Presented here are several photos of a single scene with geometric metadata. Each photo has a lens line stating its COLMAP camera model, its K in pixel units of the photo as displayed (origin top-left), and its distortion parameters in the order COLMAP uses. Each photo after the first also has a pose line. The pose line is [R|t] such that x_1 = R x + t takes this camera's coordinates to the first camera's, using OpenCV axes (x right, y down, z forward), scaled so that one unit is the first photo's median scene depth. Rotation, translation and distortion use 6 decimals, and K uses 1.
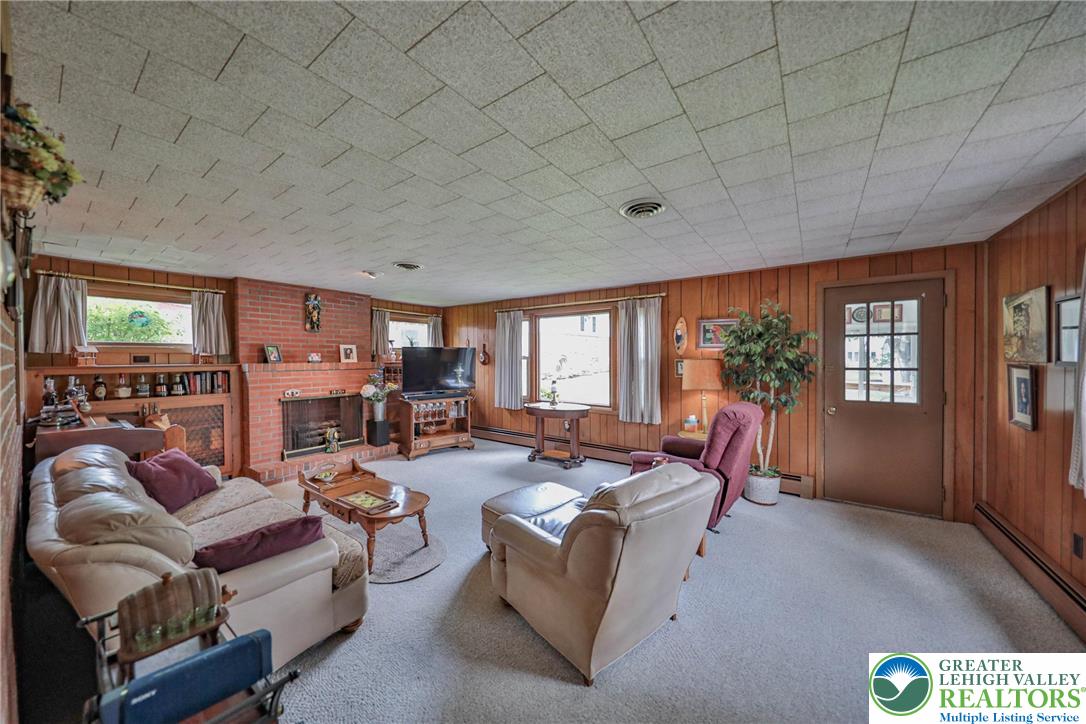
lens RADIAL K [[371.5, 0, 545.9], [0, 371.5, 360.4], [0, 0, 1]] dist [-0.000442, -0.000126]
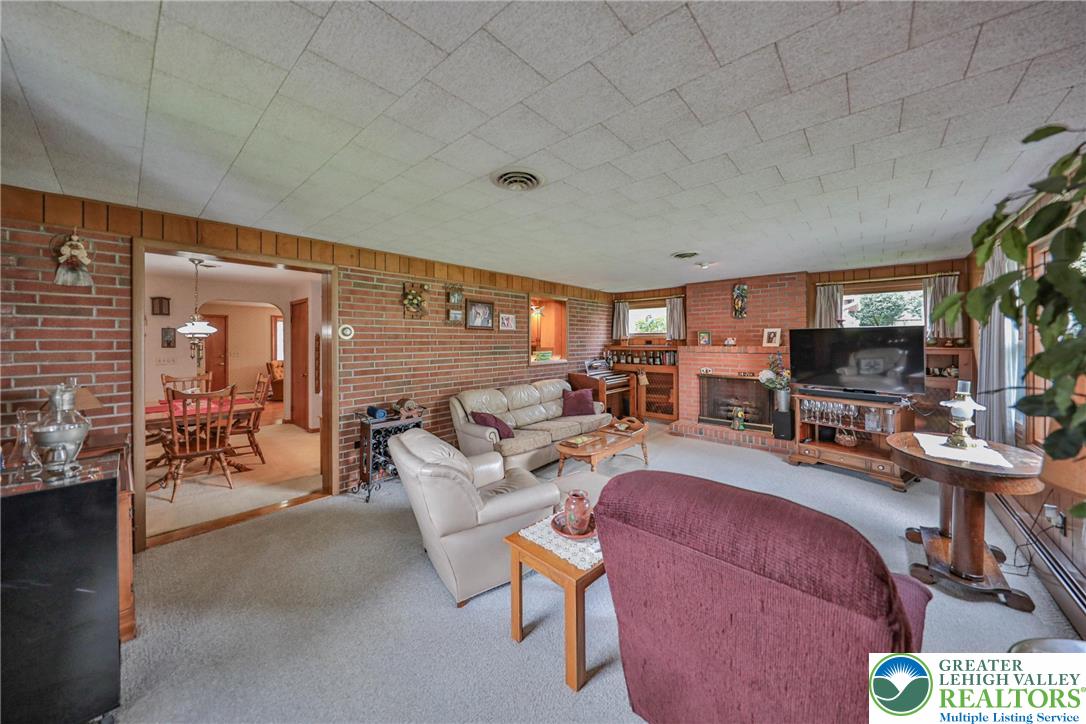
lens RADIAL K [[370.5, 0, 541.8], [0, 370.5, 342.7], [0, 0, 1]] dist [0.000812, -0.000017]
pose [[-0.099809, 0.005512, -0.994991, 0.557451], [-0.006295, 0.999961, 0.006171, -0.007700], [0.994987, 0.006879, -0.099770, 0.549002]]
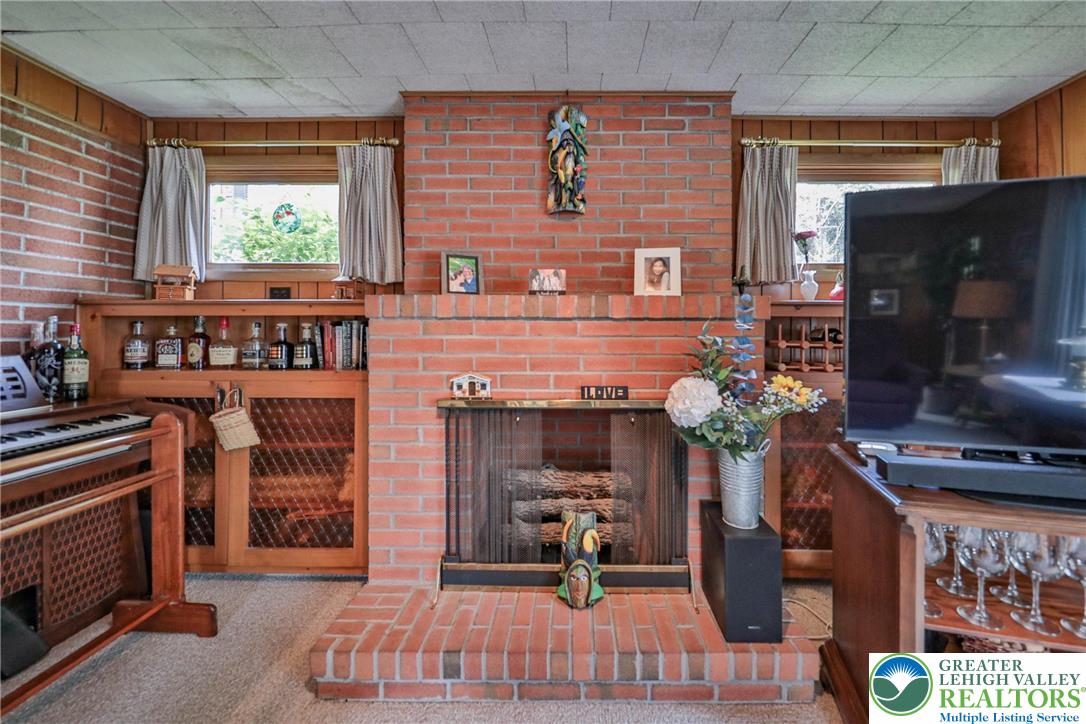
lens RADIAL K [[397.4, 0, 571.4], [0, 397.4, 331.4], [0, 0, 1]] dist [0.000893, -0.000054]
pose [[0.581006, 0.003047, -0.813894, -0.325601], [-0.011471, 0.999924, -0.004445, 0.038367], [0.813818, 0.011919, 0.580997, 0.819766]]
